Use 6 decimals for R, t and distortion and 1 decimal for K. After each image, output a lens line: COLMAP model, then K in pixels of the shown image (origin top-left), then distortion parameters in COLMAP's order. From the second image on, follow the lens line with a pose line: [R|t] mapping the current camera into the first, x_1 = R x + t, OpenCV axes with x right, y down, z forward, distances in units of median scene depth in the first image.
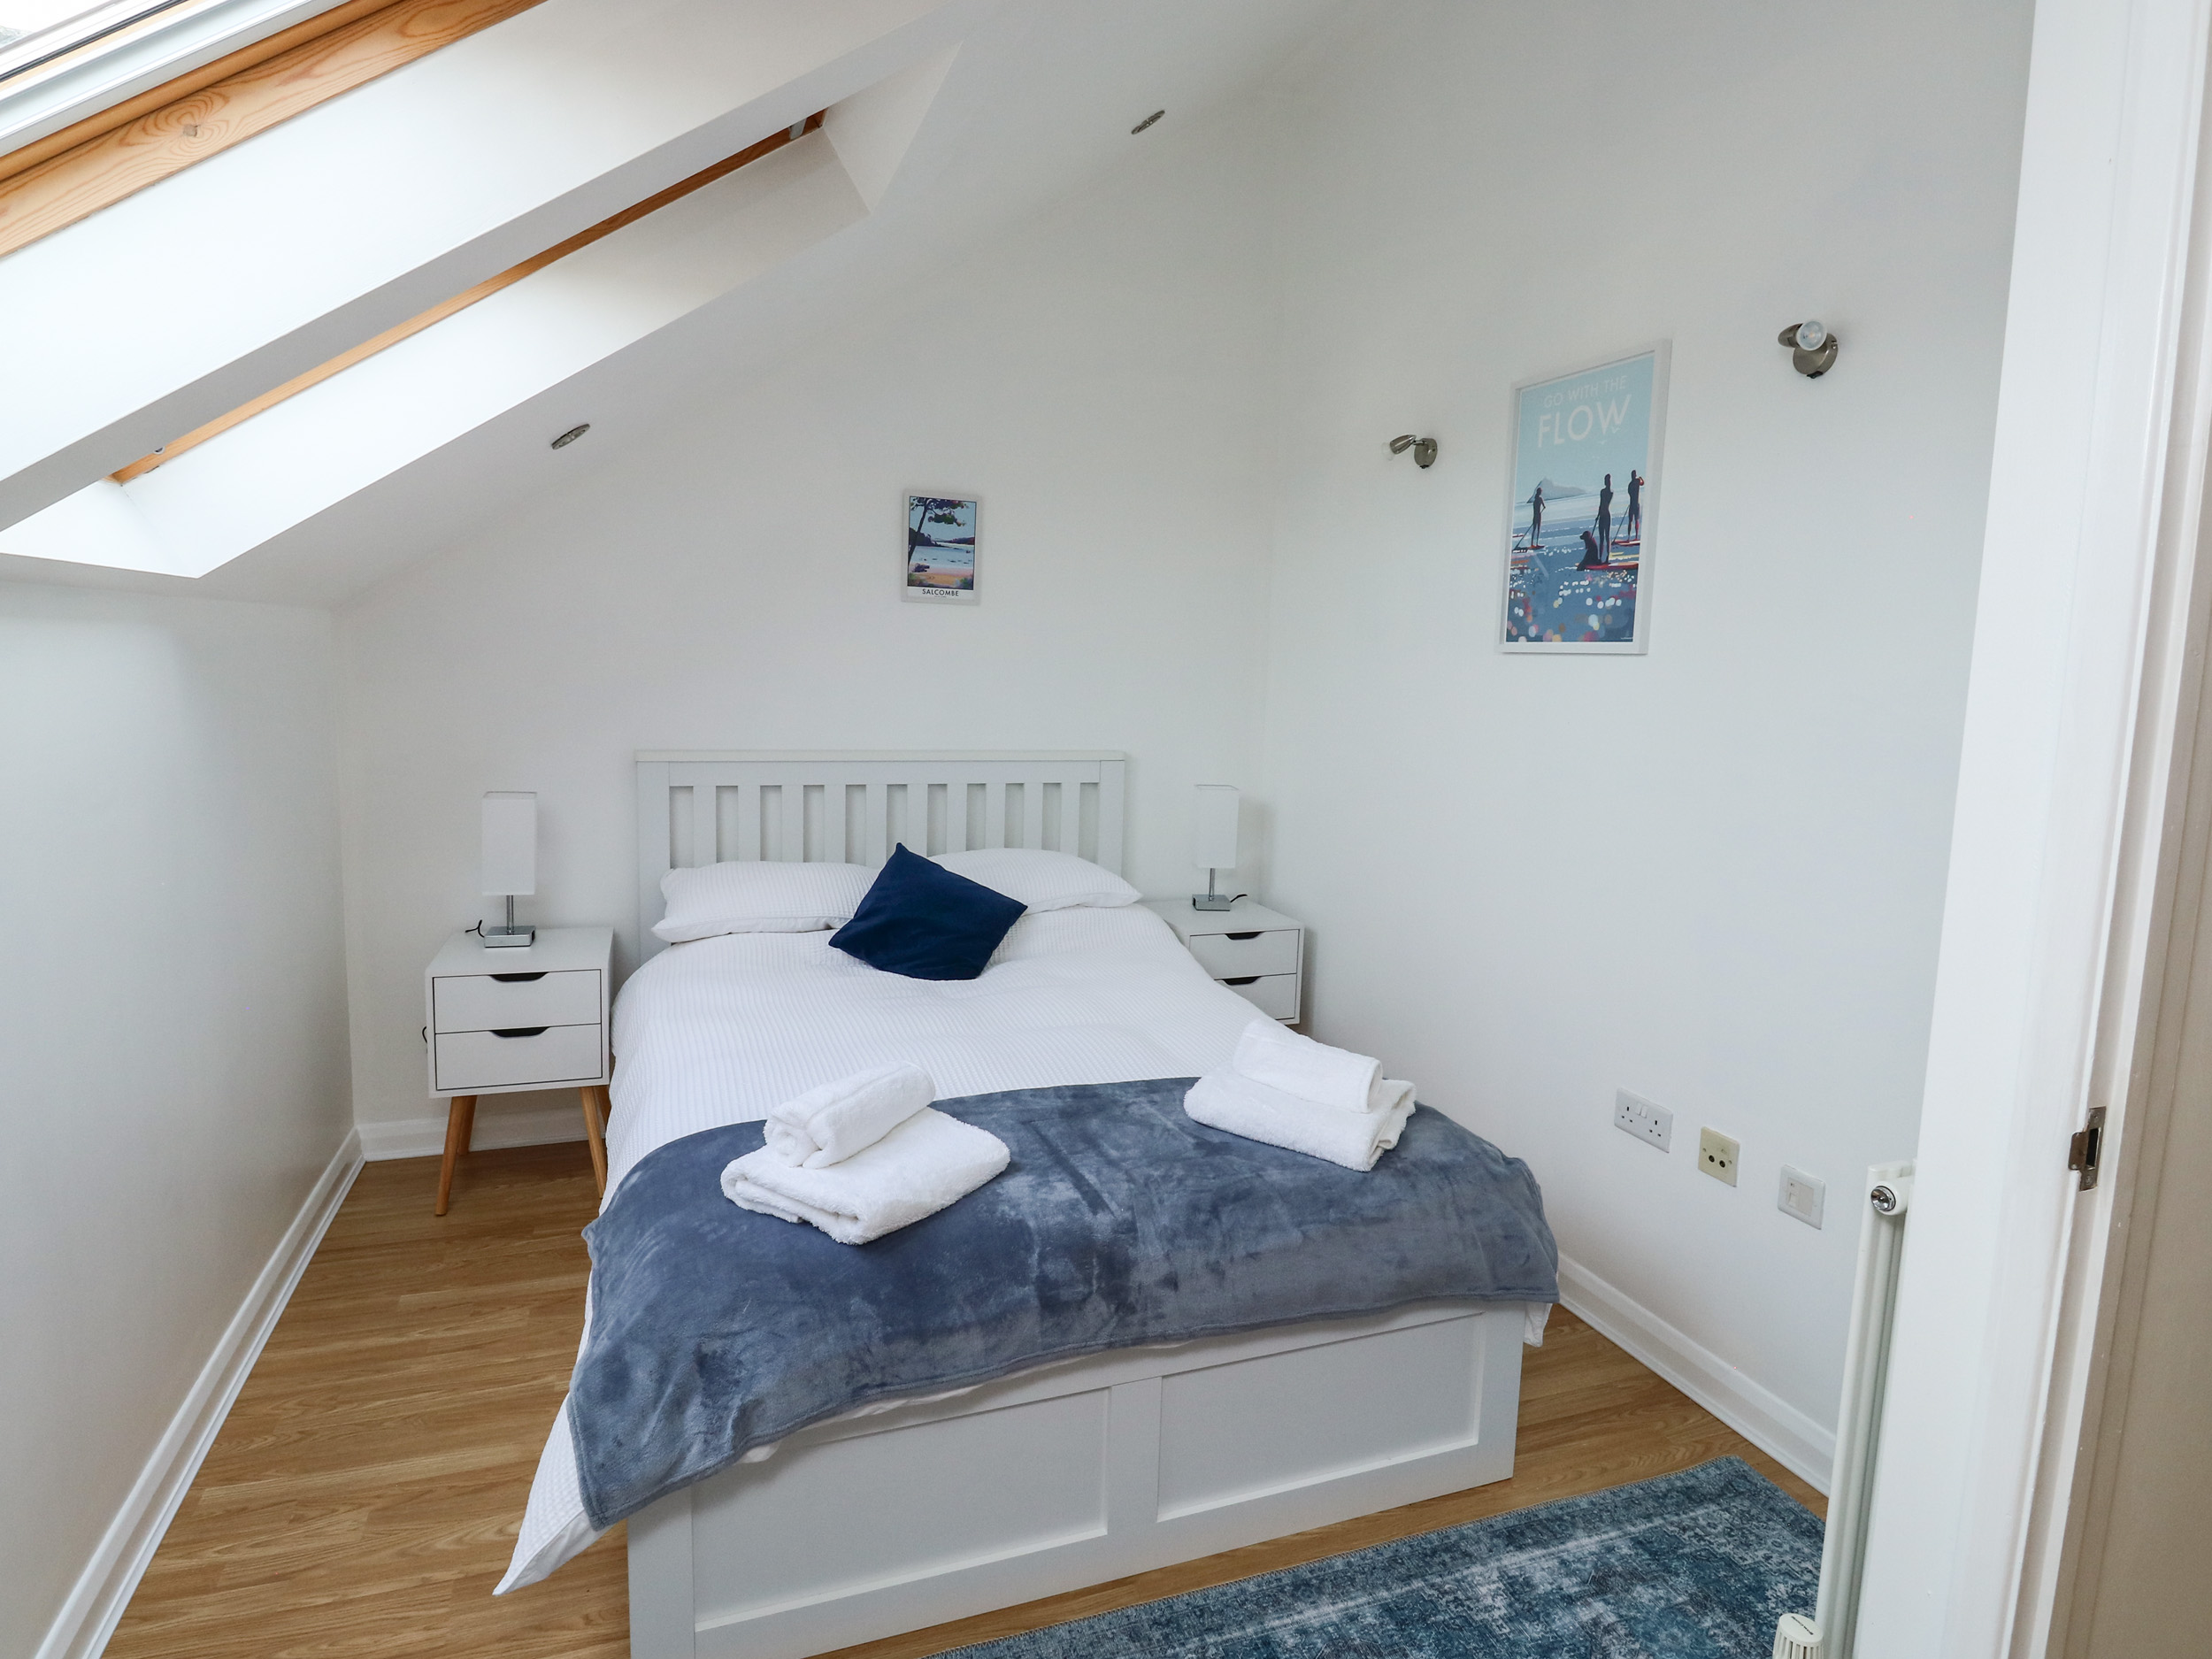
lens RADIAL K [[1250.1, 0, 1122.8], [0, 1250.1, 819.7], [0, 0, 1]] dist [0.000583, -0.003615]
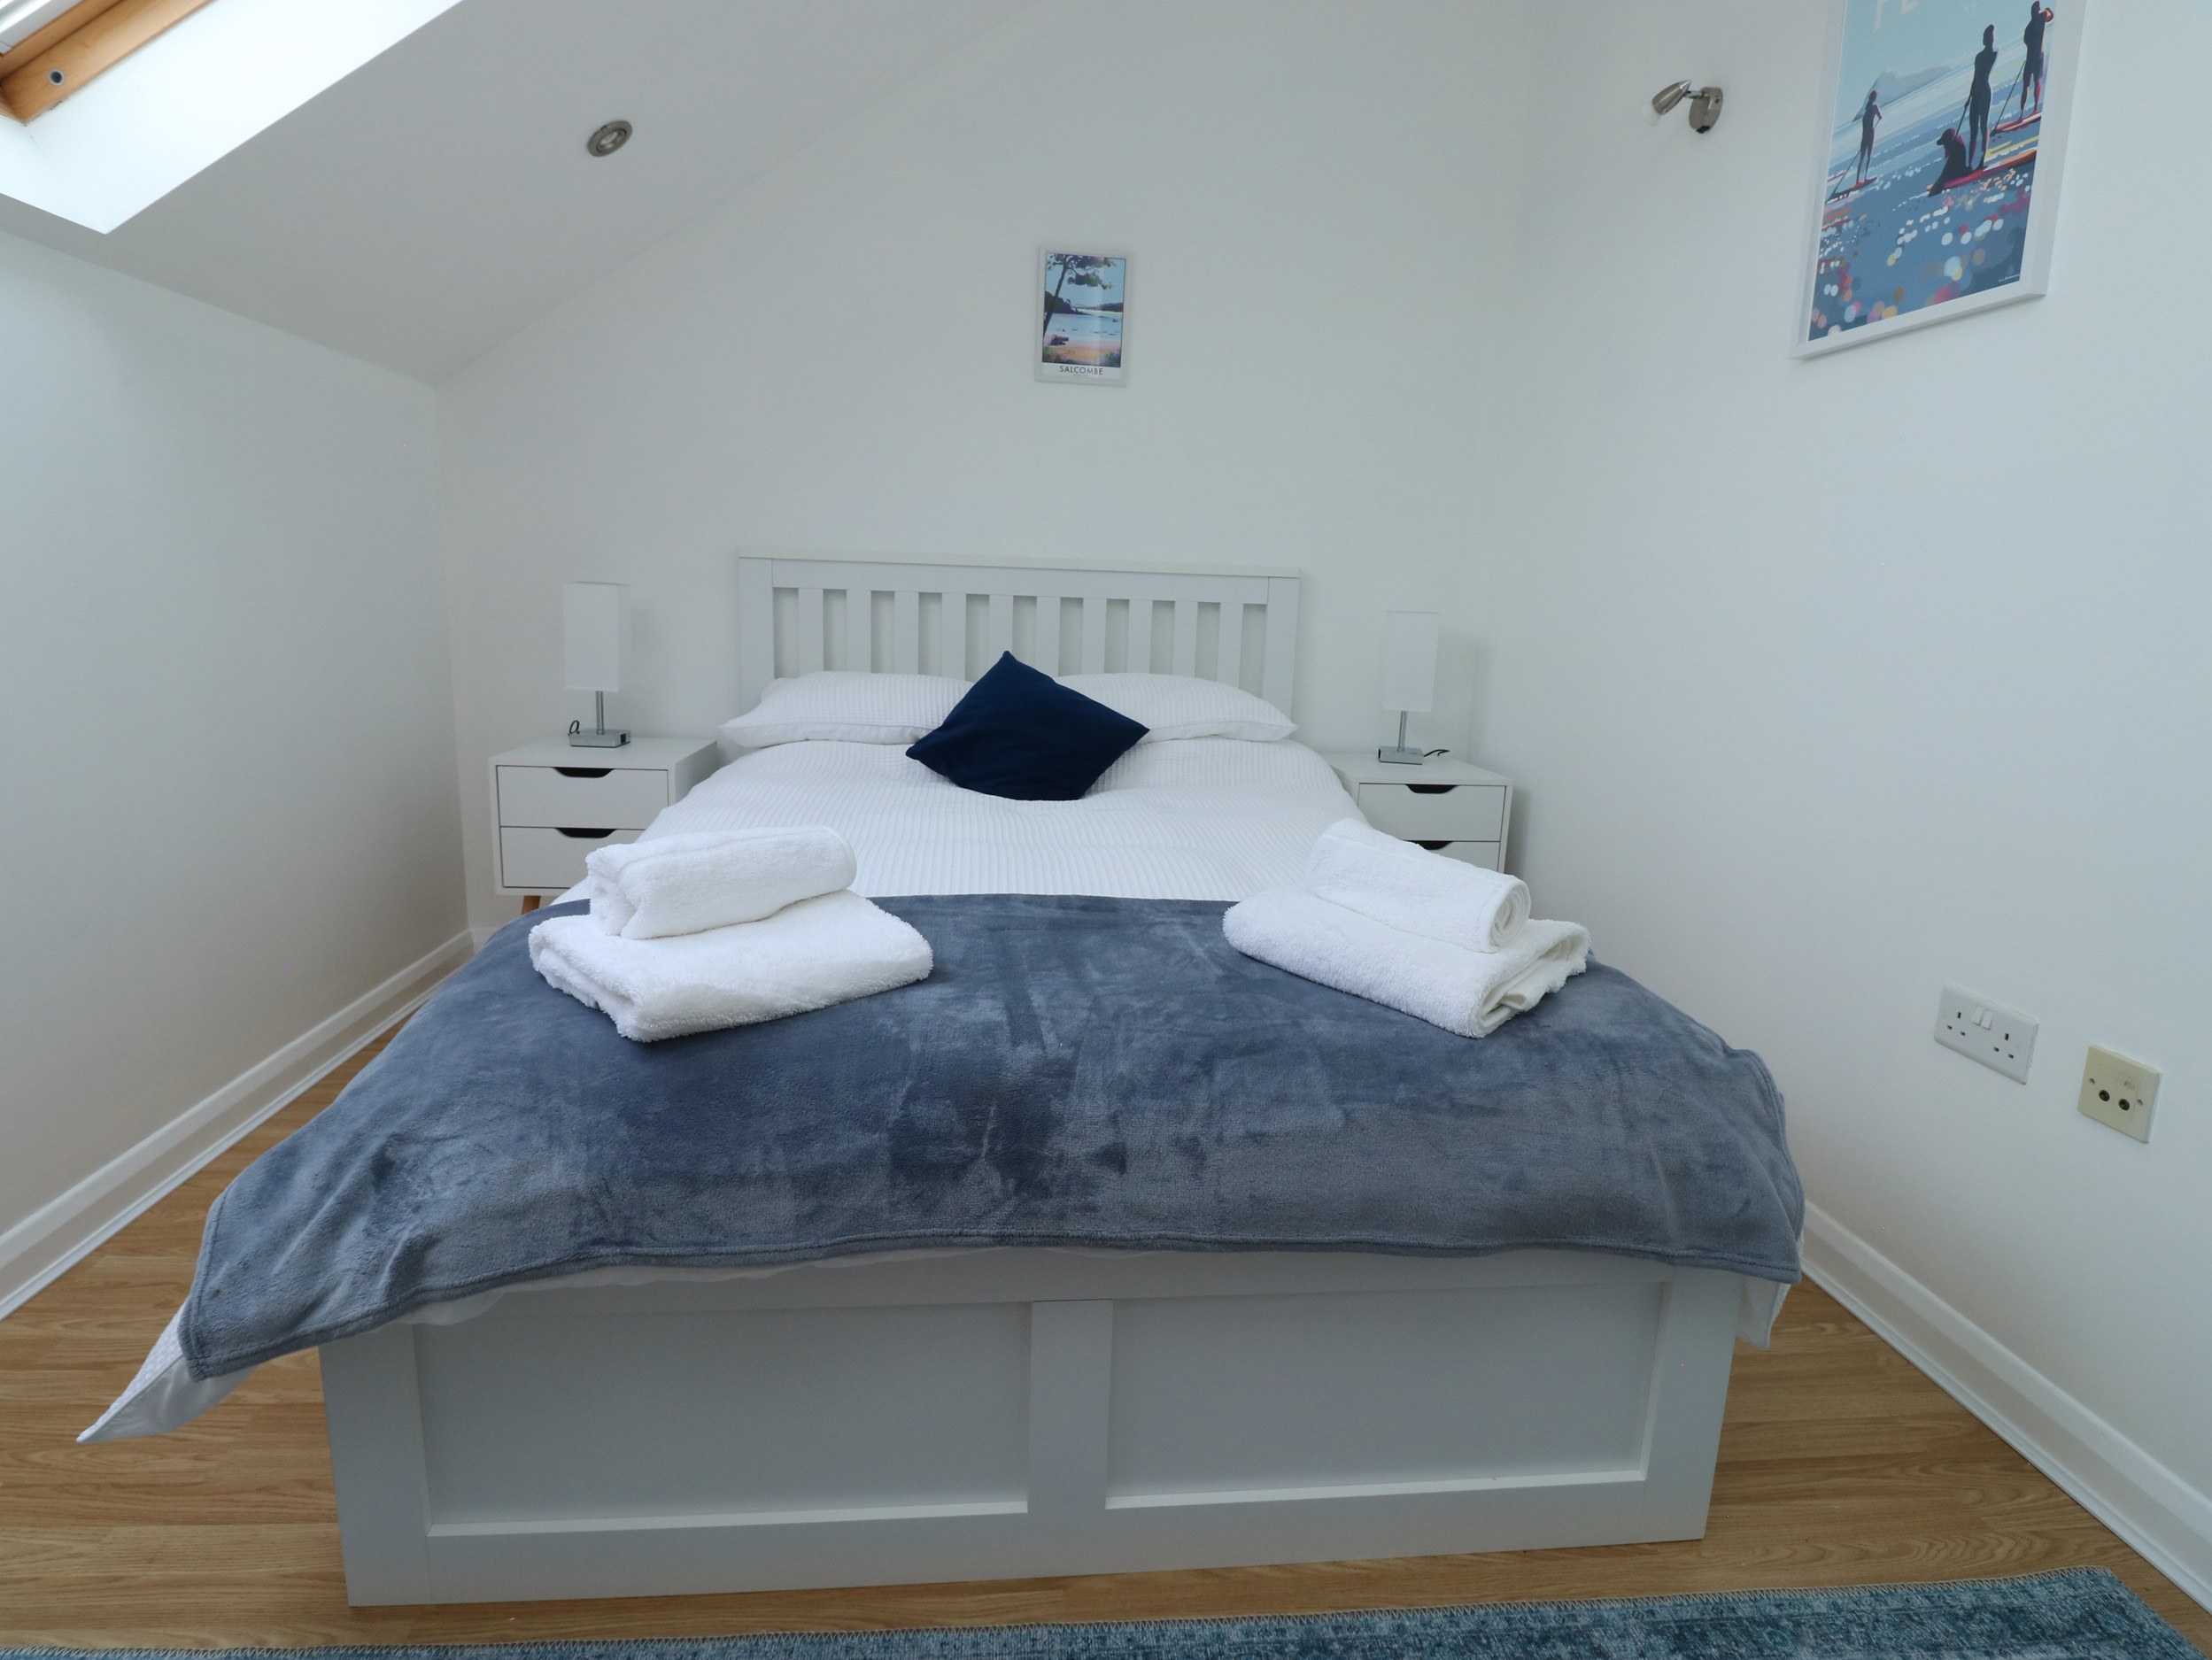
lens RADIAL K [[1167.5, 0, 1106.0], [0, 1167.5, 830.0], [0, 0, 1]] dist [0.002623, -0.016003]
pose [[0.963557, 0.050204, -0.262751, 0.155296], [-0.037222, 0.997838, 0.054156, 0.142414], [0.264901, -0.042402, 0.963343, 0.360703]]
